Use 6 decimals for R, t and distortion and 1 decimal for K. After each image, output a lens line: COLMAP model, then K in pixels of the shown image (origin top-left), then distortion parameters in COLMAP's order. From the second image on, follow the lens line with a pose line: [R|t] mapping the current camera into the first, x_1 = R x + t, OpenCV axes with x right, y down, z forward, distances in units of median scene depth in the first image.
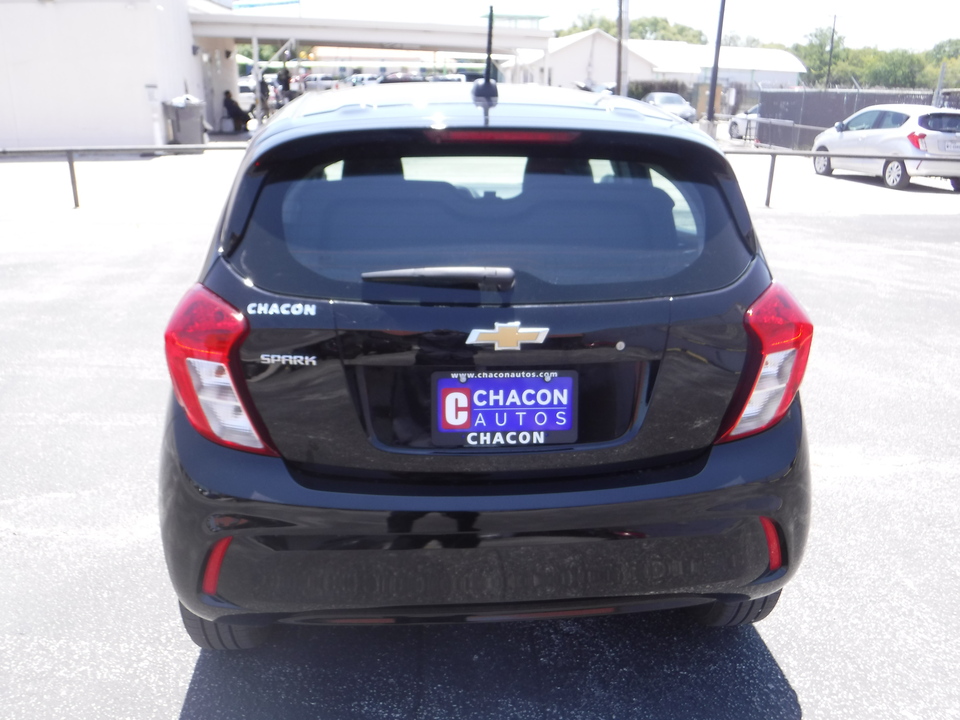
lens RADIAL K [[813.2, 0, 492.7], [0, 813.2, 368.0], [0, 0, 1]] dist [-0.117852, 0.054040]
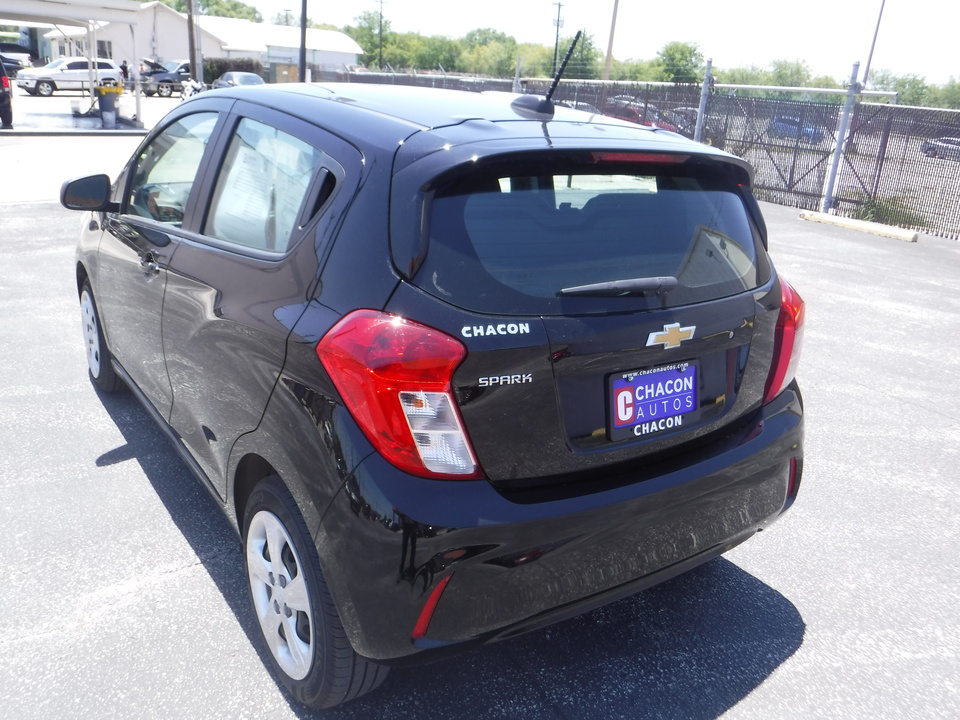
lens RADIAL K [[813.2, 0, 480.1], [0, 813.2, 372.2], [0, 0, 1]] dist [-0.117852, 0.054040]
pose [[0.872302, -0.117567, 0.474624, -0.074276], [0.103300, 0.993065, 0.056135, -0.007812], [-0.477932, 0.000062, 0.878397, 0.013204]]
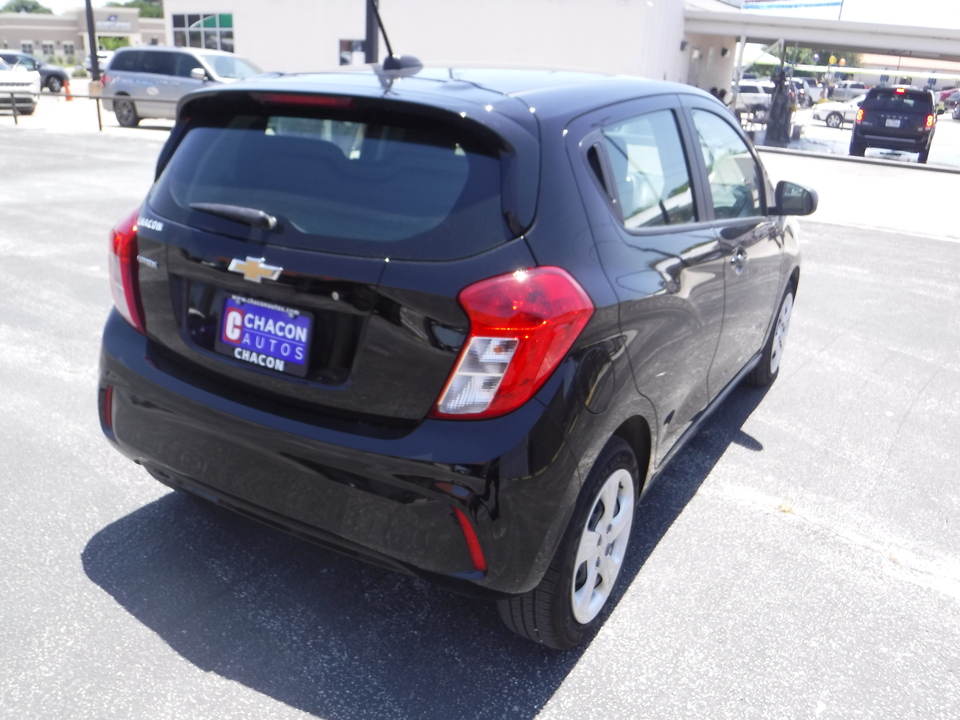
lens RADIAL K [[813.2, 0, 487.8], [0, 813.2, 379.9], [0, 0, 1]] dist [-0.117852, 0.054040]
pose [[0.809789, 0.229222, -0.540092, 0.093100], [-0.222414, 0.971751, 0.078947, -0.004944], [0.542931, 0.056194, 0.837895, 0.021895]]
